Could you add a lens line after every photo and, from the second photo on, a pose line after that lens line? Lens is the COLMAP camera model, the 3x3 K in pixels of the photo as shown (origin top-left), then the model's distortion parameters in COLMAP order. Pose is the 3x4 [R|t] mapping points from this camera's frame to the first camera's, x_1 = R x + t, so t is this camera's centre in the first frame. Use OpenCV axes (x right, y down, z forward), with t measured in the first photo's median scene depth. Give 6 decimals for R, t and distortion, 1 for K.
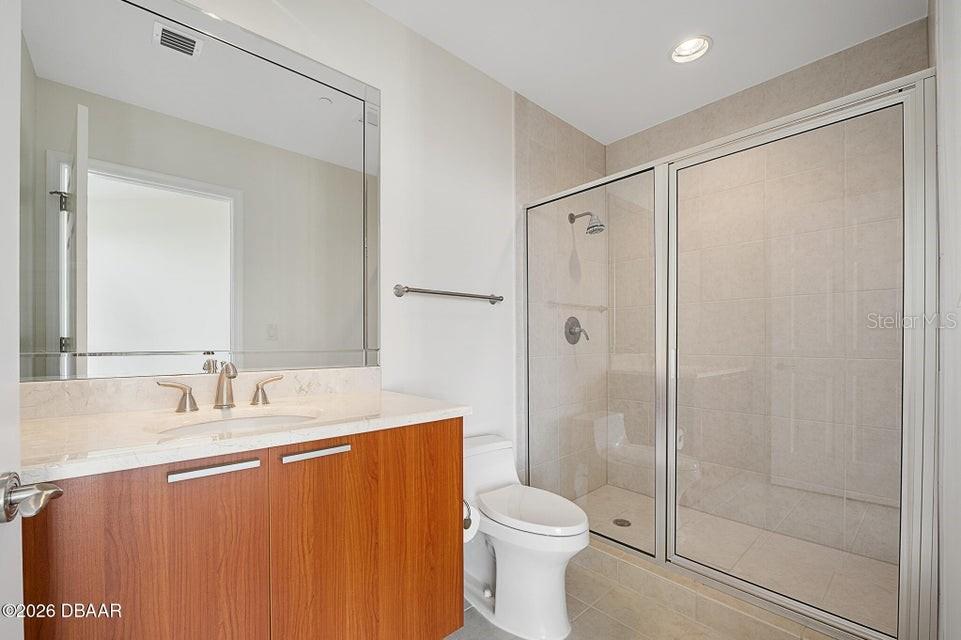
lens RADIAL K [[391.3, 0, 478.7], [0, 391.3, 322.0], [0, 0, 1]] dist [-0.009758, 0.000604]
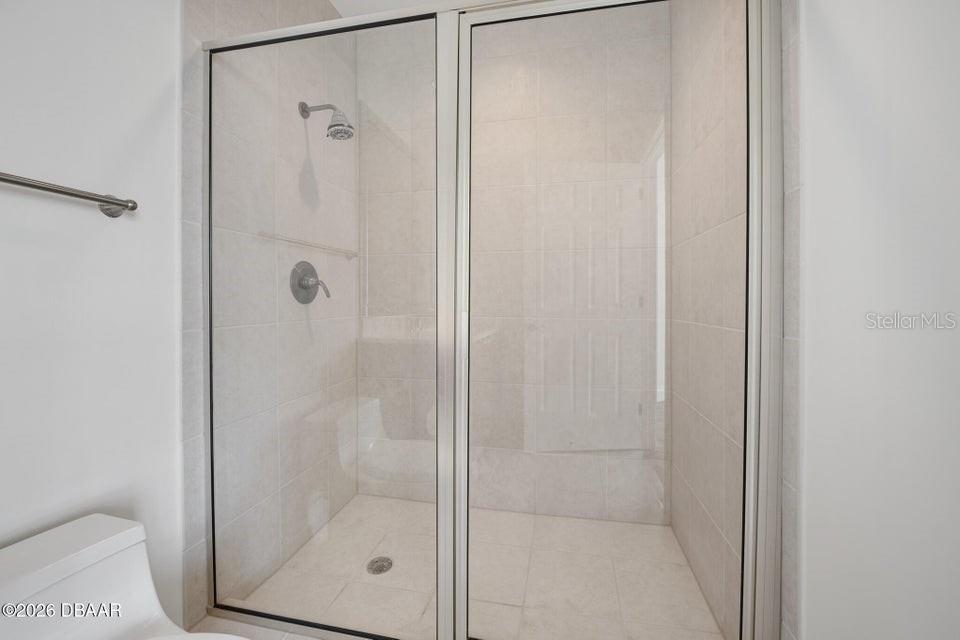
lens RADIAL K [[390.9, 0, 478.2], [0, 390.9, 322.0], [0, 0, 1]] dist [-0.009758, 0.000604]
pose [[0.813738, -0.027634, 0.580575, 0.097555], [-0.031905, 0.995239, 0.092090, 0.018107], [-0.580356, -0.093461, 0.808982, 0.304125]]
